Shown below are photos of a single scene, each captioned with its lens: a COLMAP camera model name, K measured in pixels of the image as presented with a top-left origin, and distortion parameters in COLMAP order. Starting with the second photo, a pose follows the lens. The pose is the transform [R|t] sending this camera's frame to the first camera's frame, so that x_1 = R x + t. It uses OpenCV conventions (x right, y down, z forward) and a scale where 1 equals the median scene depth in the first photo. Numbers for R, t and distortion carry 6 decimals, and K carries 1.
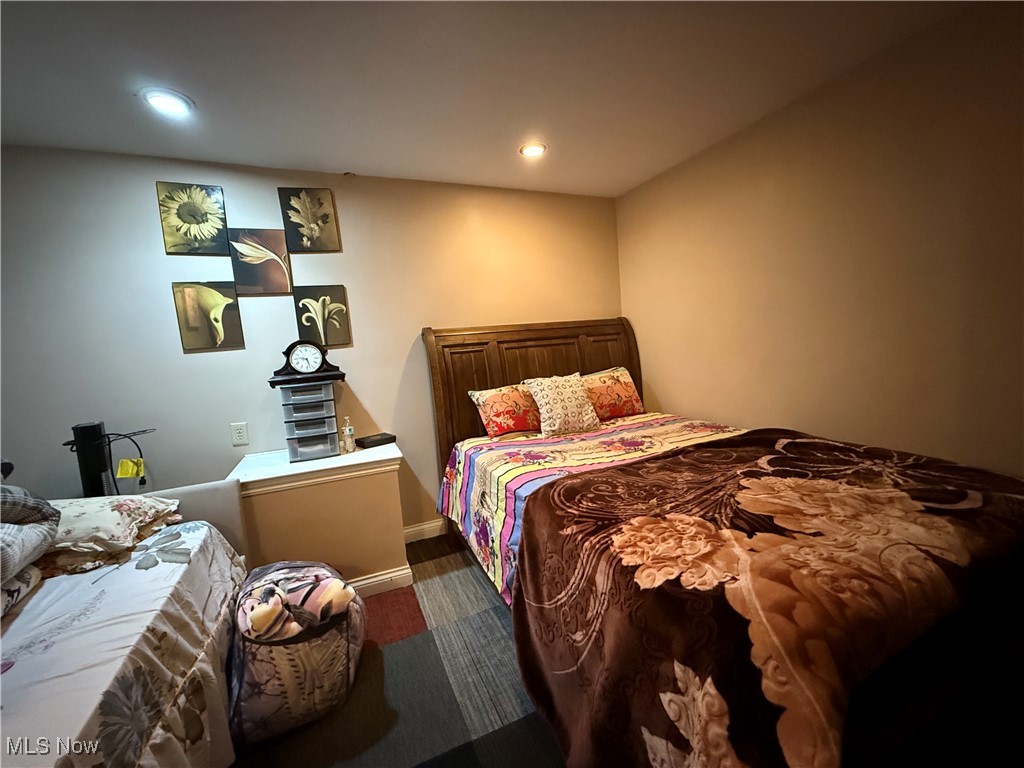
lens RADIAL K [[409.3, 0, 510.9], [0, 409.3, 383.0], [0, 0, 1]] dist [-0.000381, 0.000989]
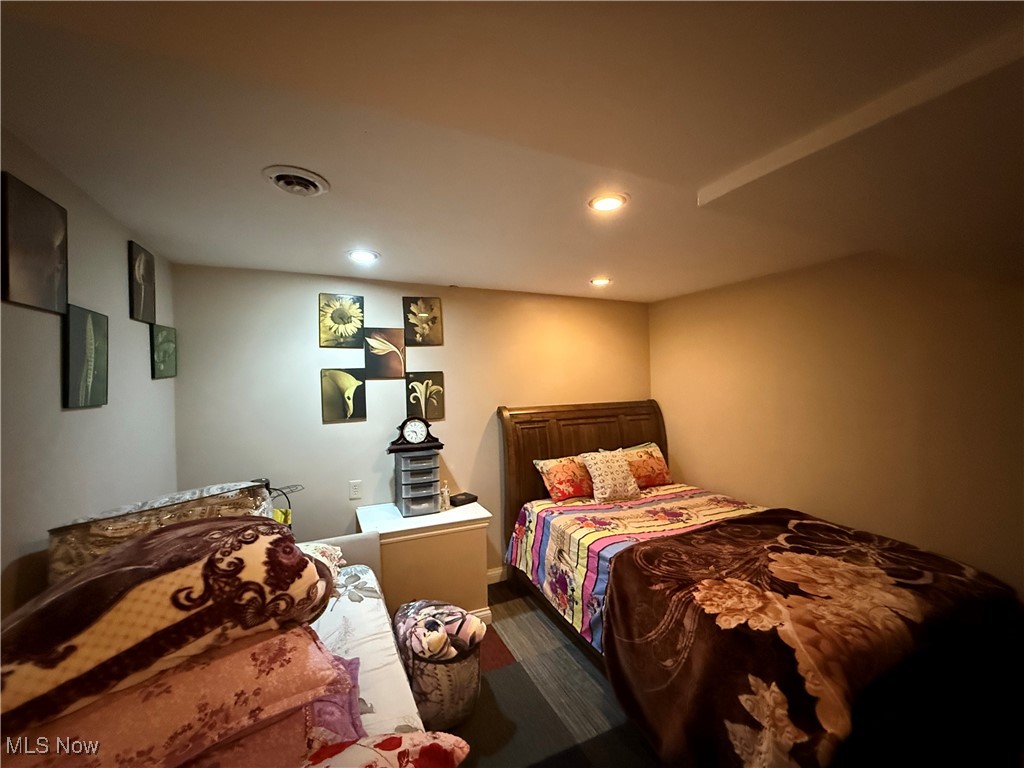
lens RADIAL K [[409.3, 0, 510.6], [0, 409.3, 383.1], [0, 0, 1]] dist [-0.000381, 0.000989]
pose [[0.998183, 0.055651, 0.023104, -0.312839], [-0.053306, 0.994327, -0.092050, -0.136253], [-0.028096, 0.090651, 0.995486, -0.343425]]
